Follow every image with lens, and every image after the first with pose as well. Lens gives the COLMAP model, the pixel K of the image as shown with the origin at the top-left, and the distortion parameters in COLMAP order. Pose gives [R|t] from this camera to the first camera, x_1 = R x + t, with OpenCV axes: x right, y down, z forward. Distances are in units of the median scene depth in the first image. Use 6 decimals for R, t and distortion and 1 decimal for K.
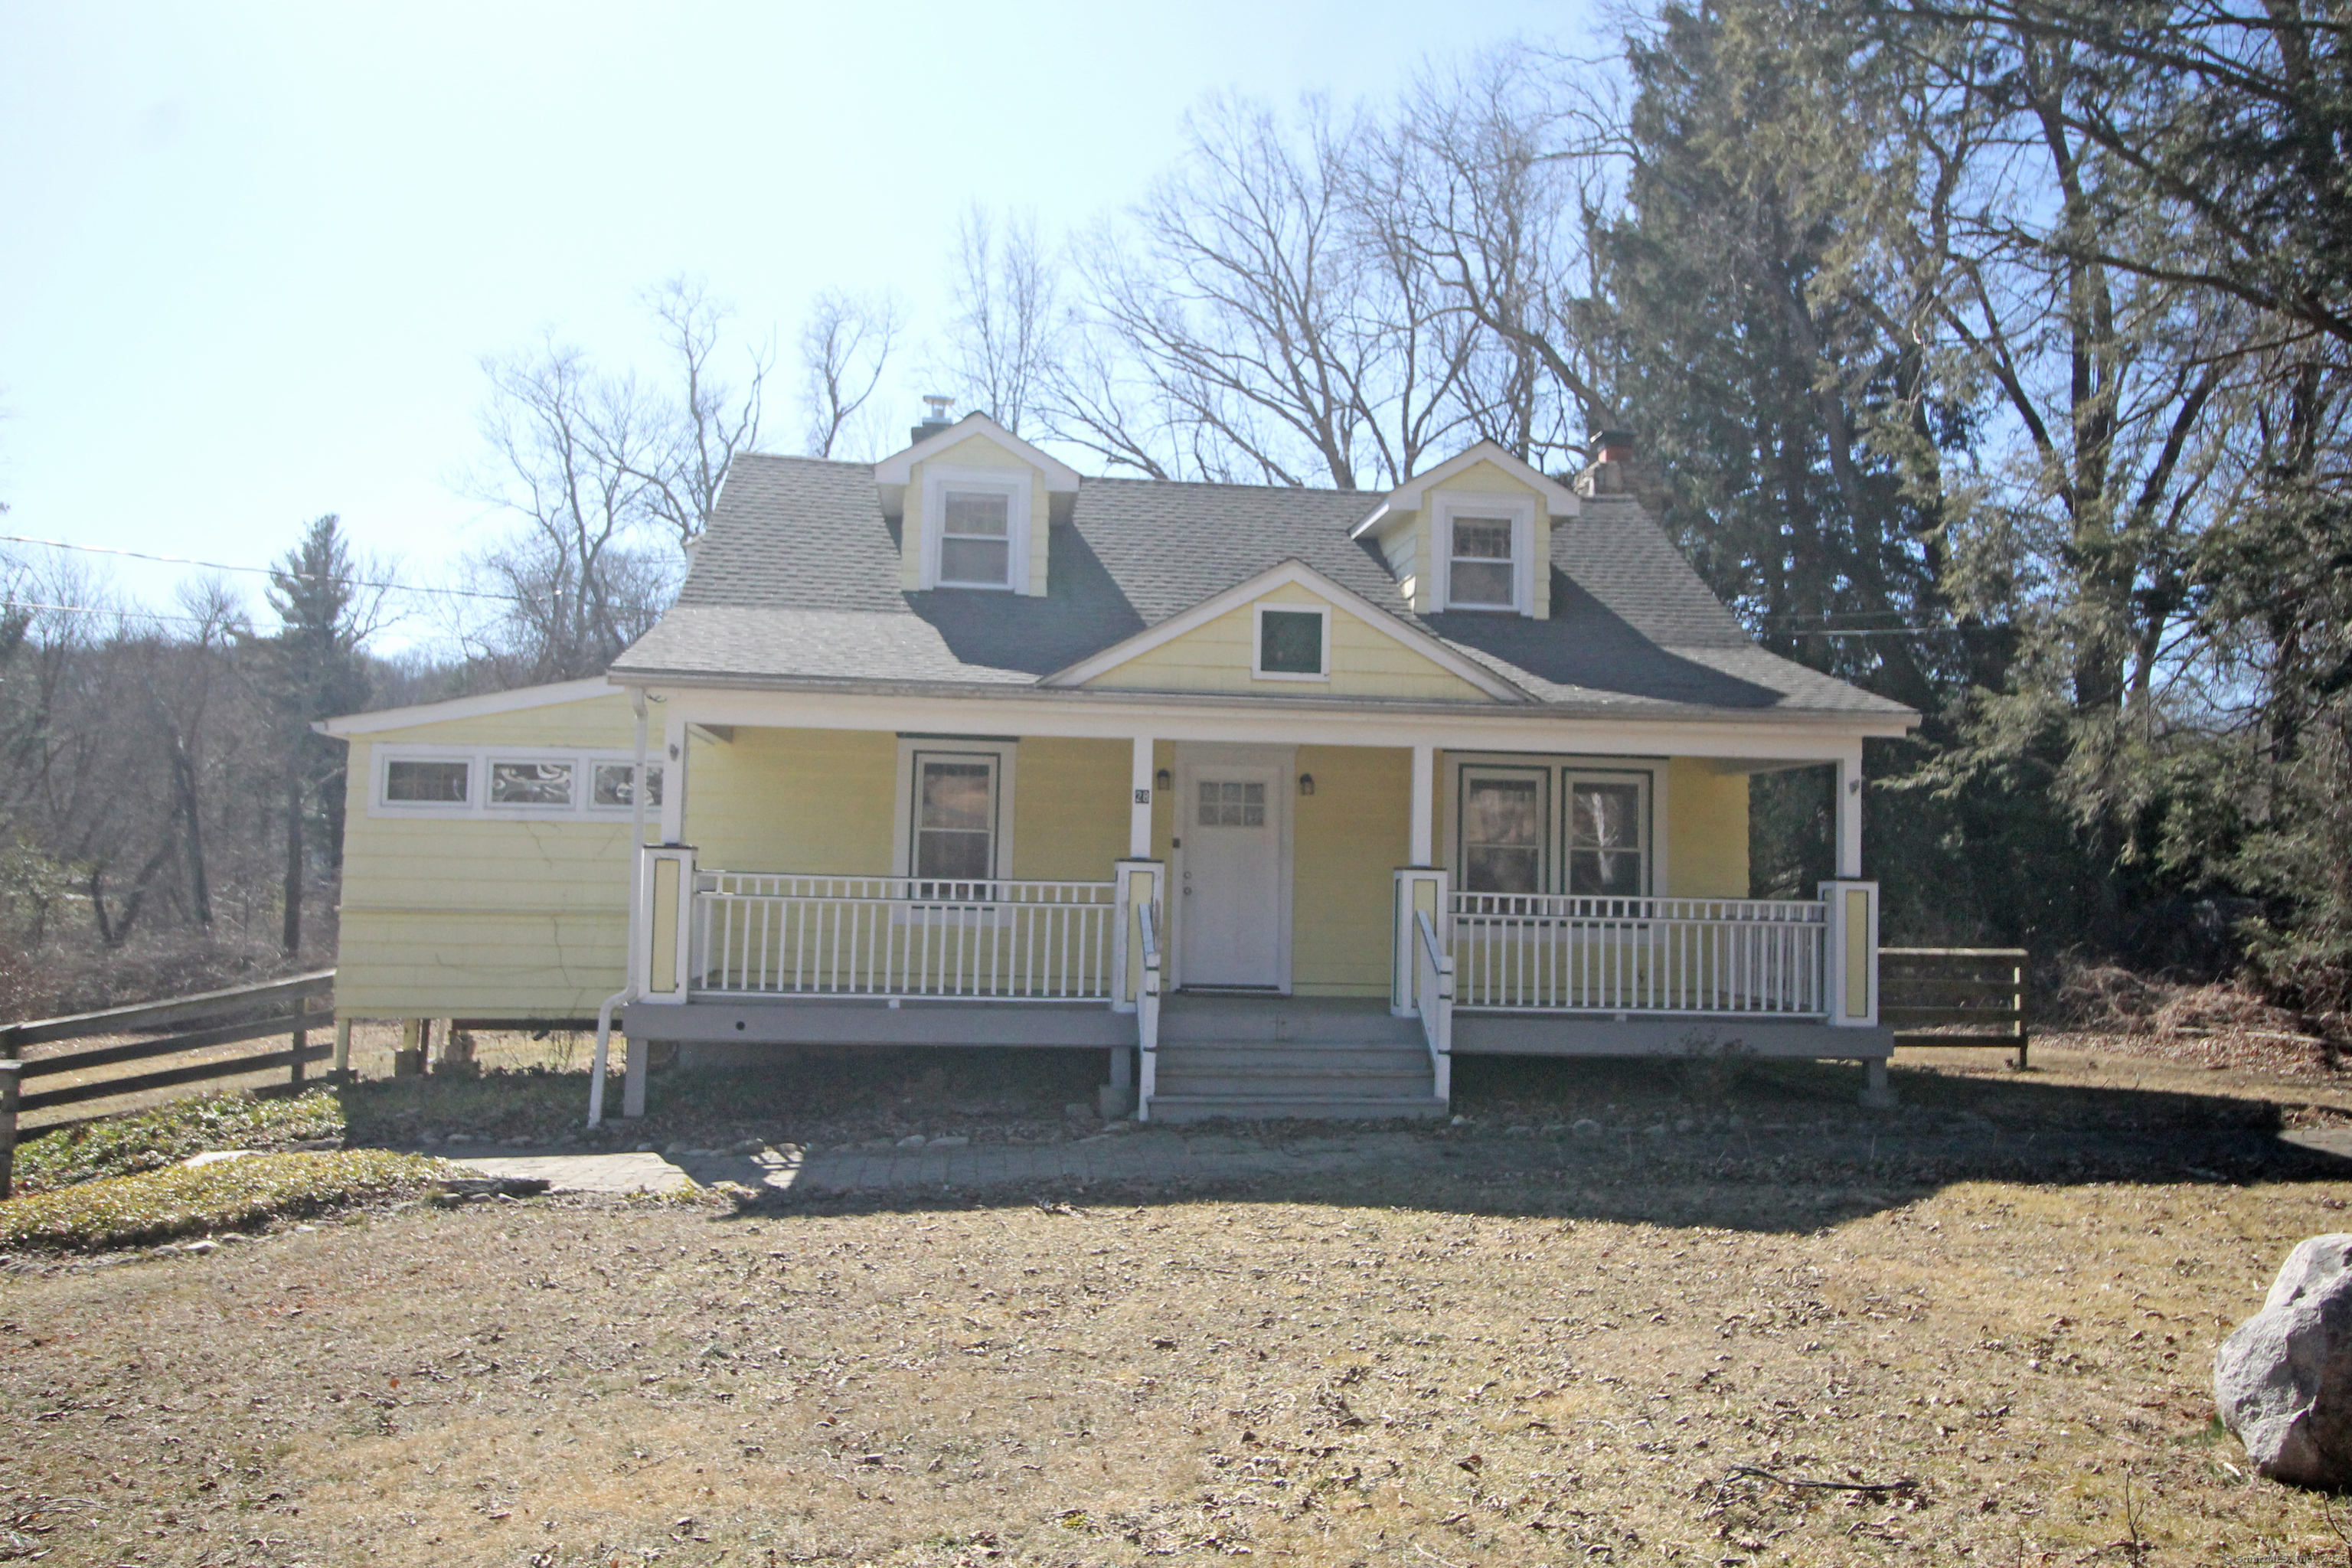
lens RADIAL K [[1897.0, 0, 1183.0], [0, 1897.0, 775.6], [0, 0, 1]] dist [0.015092, -0.014635]
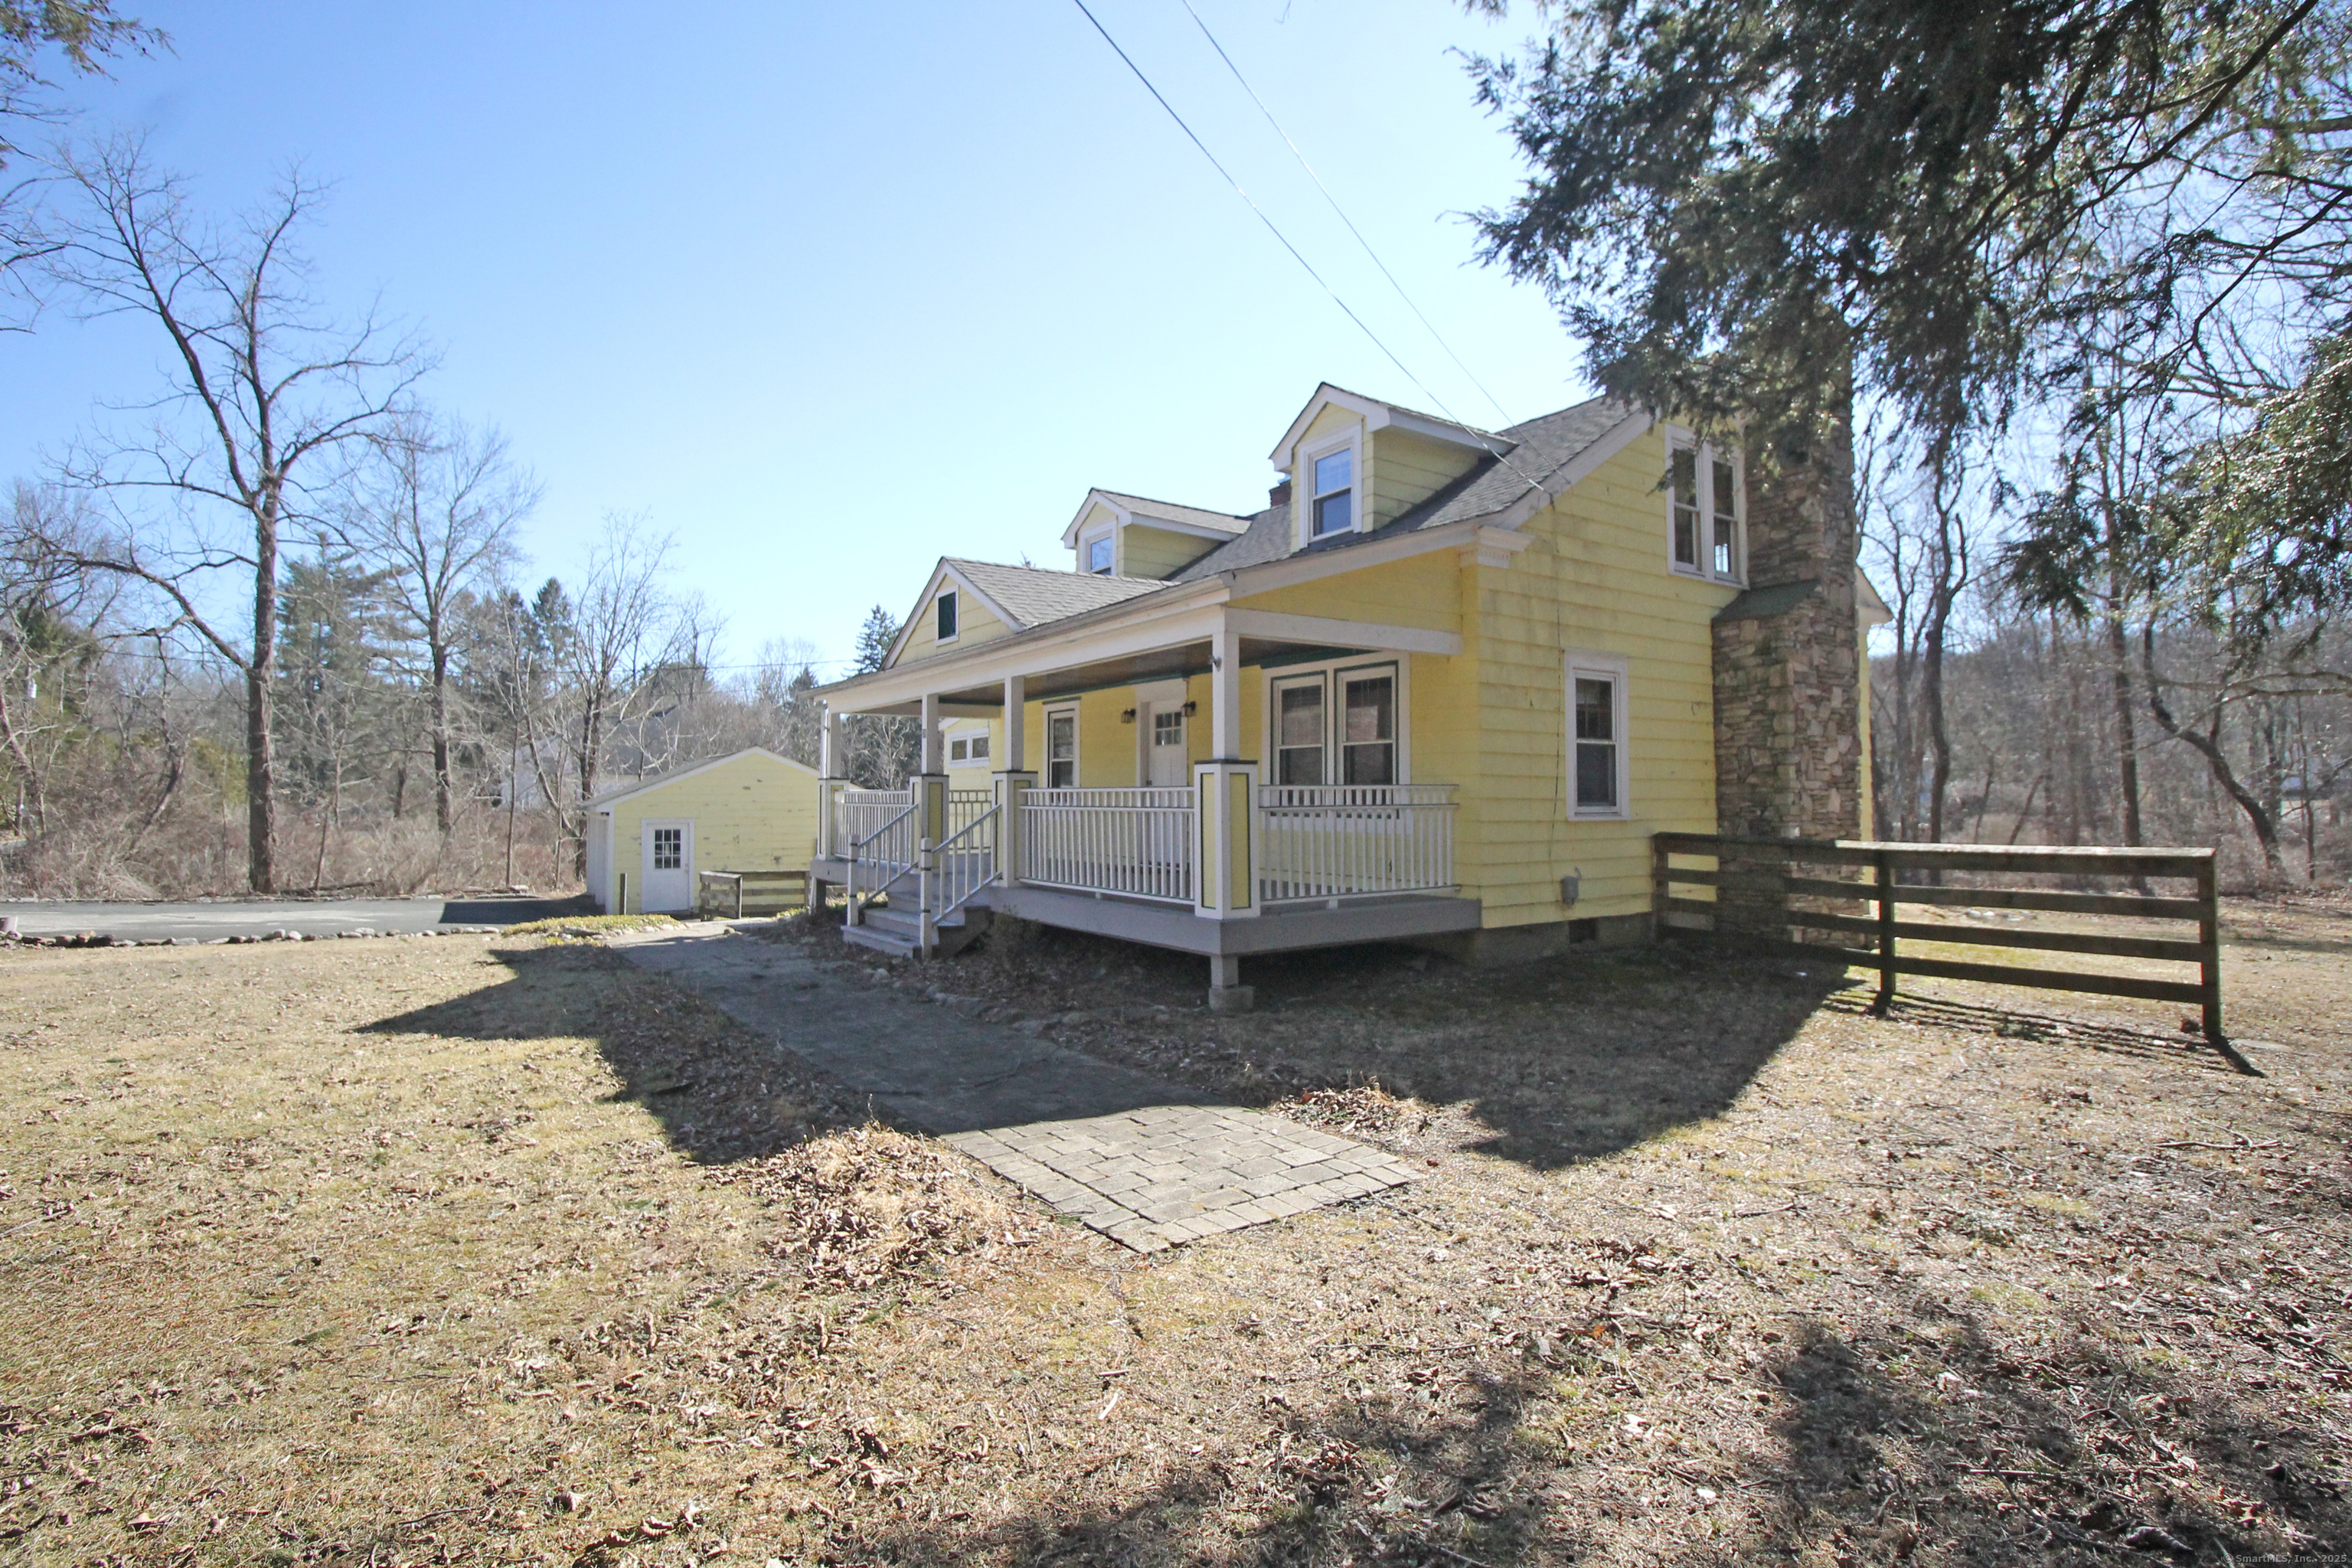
lens RADIAL K [[1115.5, 0, 1173.7], [0, 1115.5, 777.1], [0, 0, 1]] dist [-0.000229, -0.015040]
pose [[0.463433, -0.043264, -0.885075, 0.824608], [0.066435, 0.997693, -0.013983, 0.068467], [0.883638, -0.052319, 0.465238, 0.721938]]
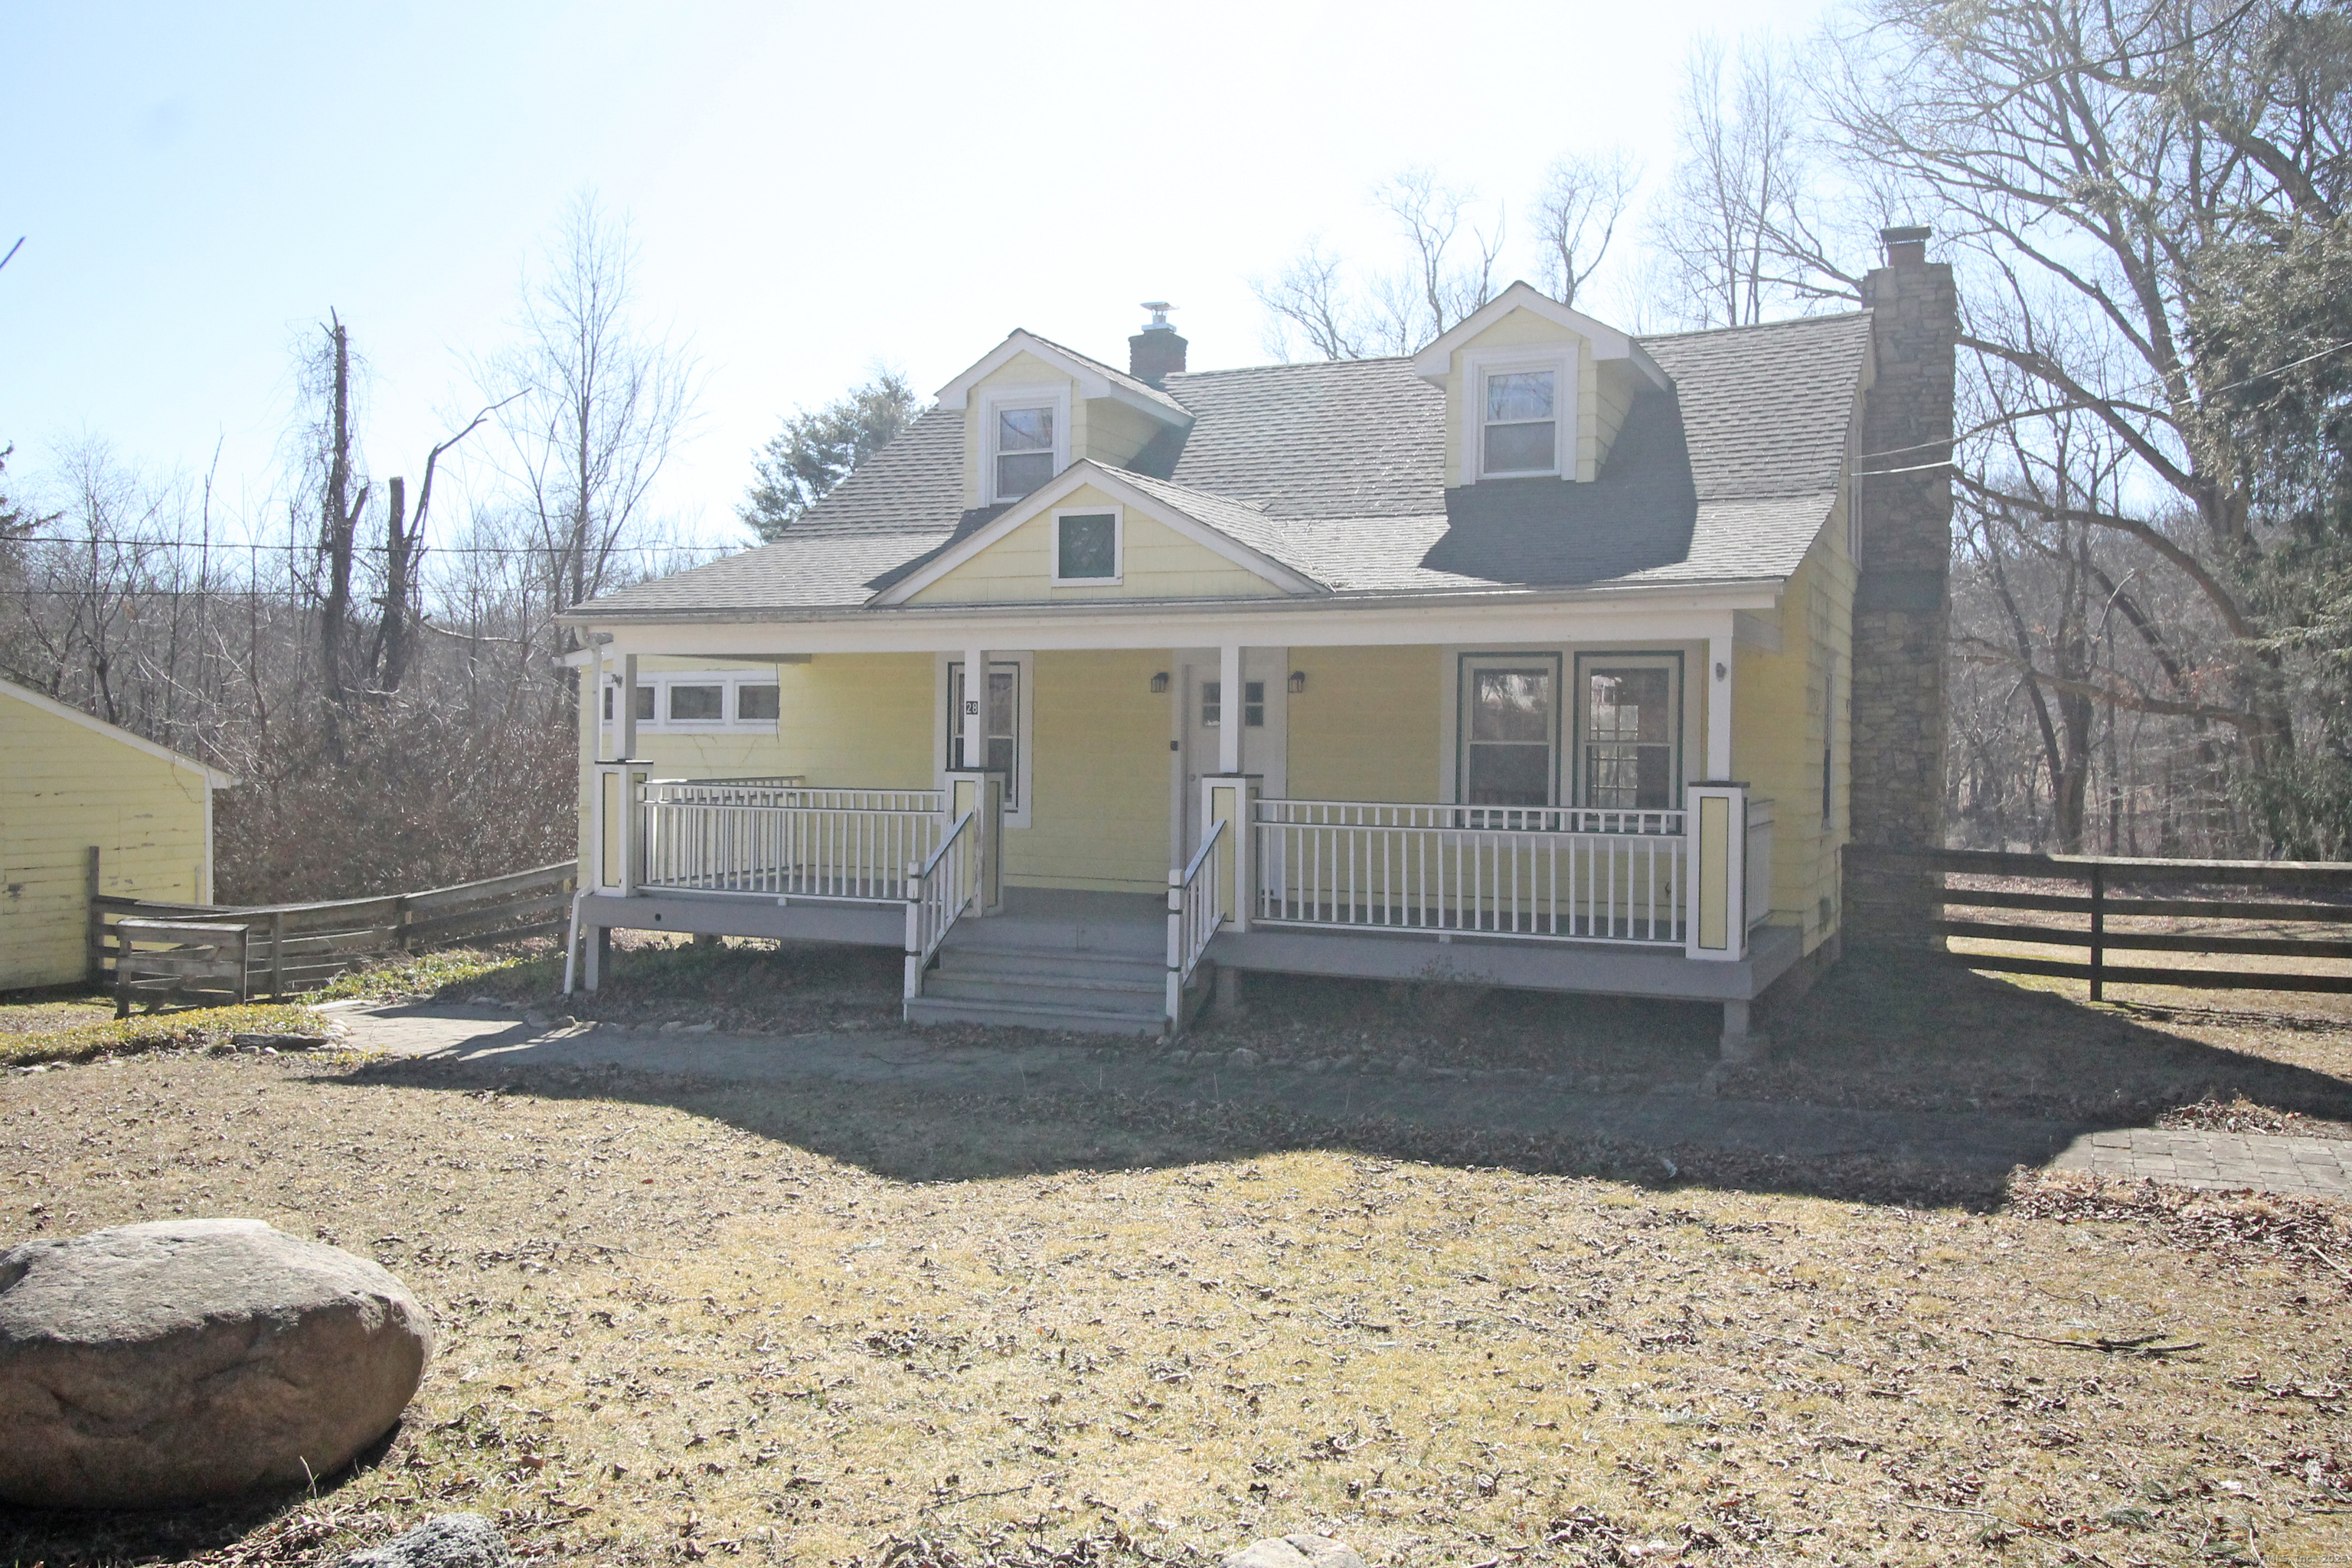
lens RADIAL K [[1897.0, 0, 1183.0], [0, 1897.0, 775.6], [0, 0, 1]] dist [0.015092, -0.014635]
pose [[0.856629, -0.006741, -0.515888, 0.576527], [0.041752, 0.997541, 0.056294, -0.005077], [0.514240, -0.069763, 0.854804, 0.172017]]
